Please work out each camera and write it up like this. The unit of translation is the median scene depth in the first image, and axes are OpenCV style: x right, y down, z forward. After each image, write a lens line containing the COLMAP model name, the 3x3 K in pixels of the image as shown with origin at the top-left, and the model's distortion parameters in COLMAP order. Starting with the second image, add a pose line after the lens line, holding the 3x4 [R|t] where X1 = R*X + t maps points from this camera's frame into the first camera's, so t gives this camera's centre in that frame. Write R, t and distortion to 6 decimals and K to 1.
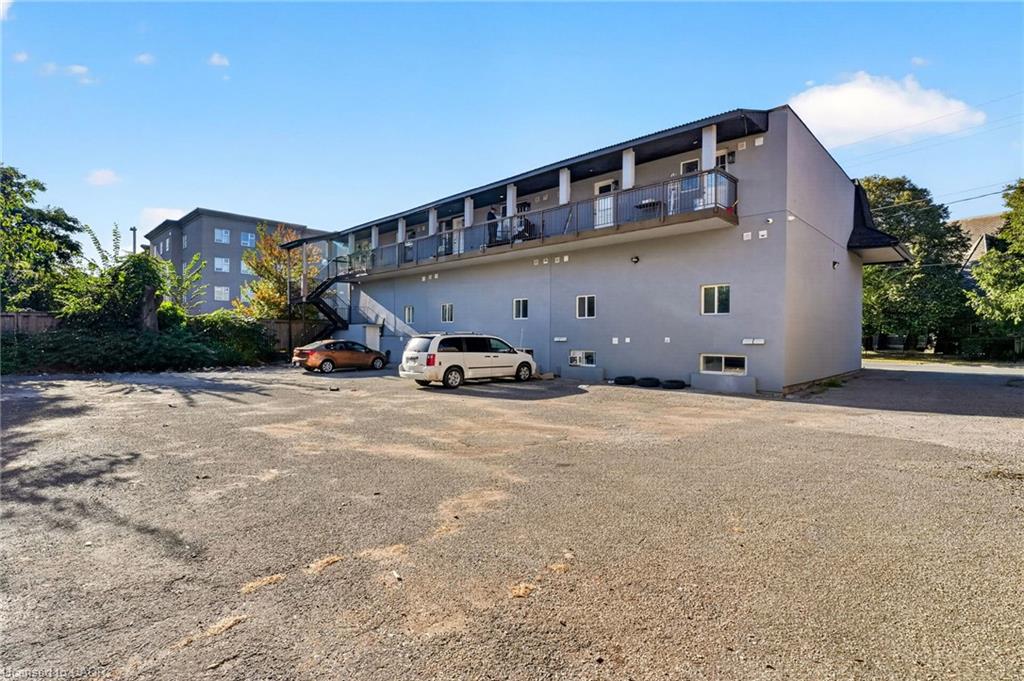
lens RADIAL K [[560.0, 0, 503.9], [0, 560.0, 339.9], [0, 0, 1]] dist [0.003007, 0.000910]
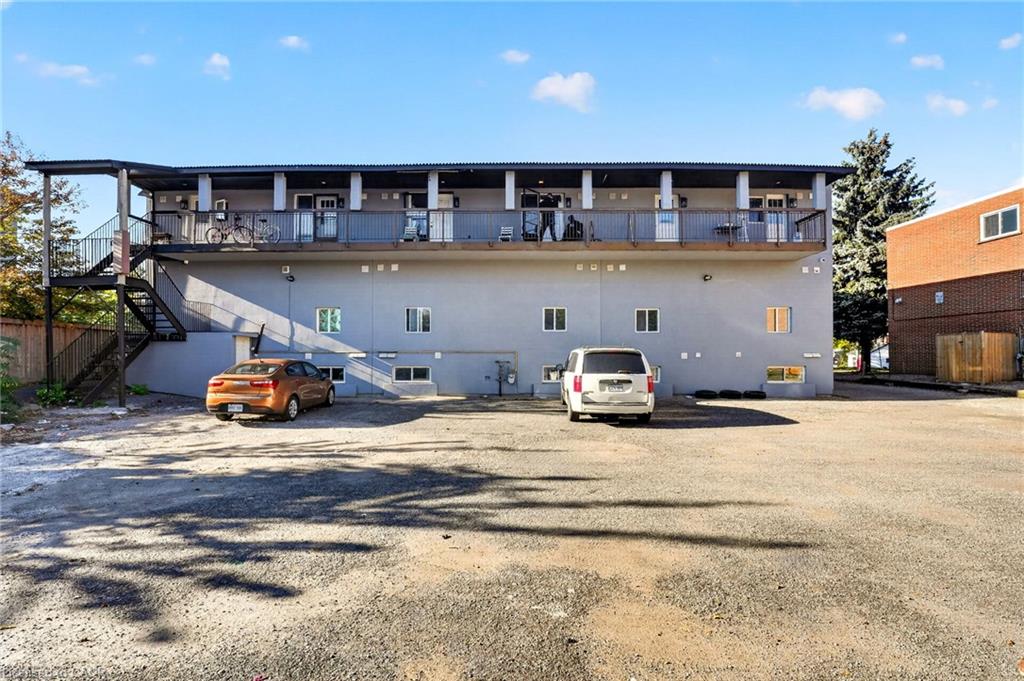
lens RADIAL K [[448.9, 0, 506.5], [0, 448.9, 354.3], [0, 0, 1]] dist [-0.019765, 0.000307]
pose [[0.671995, -0.006716, 0.740525, -0.455420], [0.006847, 0.999972, 0.002855, -0.003940], [-0.740524, 0.003152, 0.672023, 0.515547]]
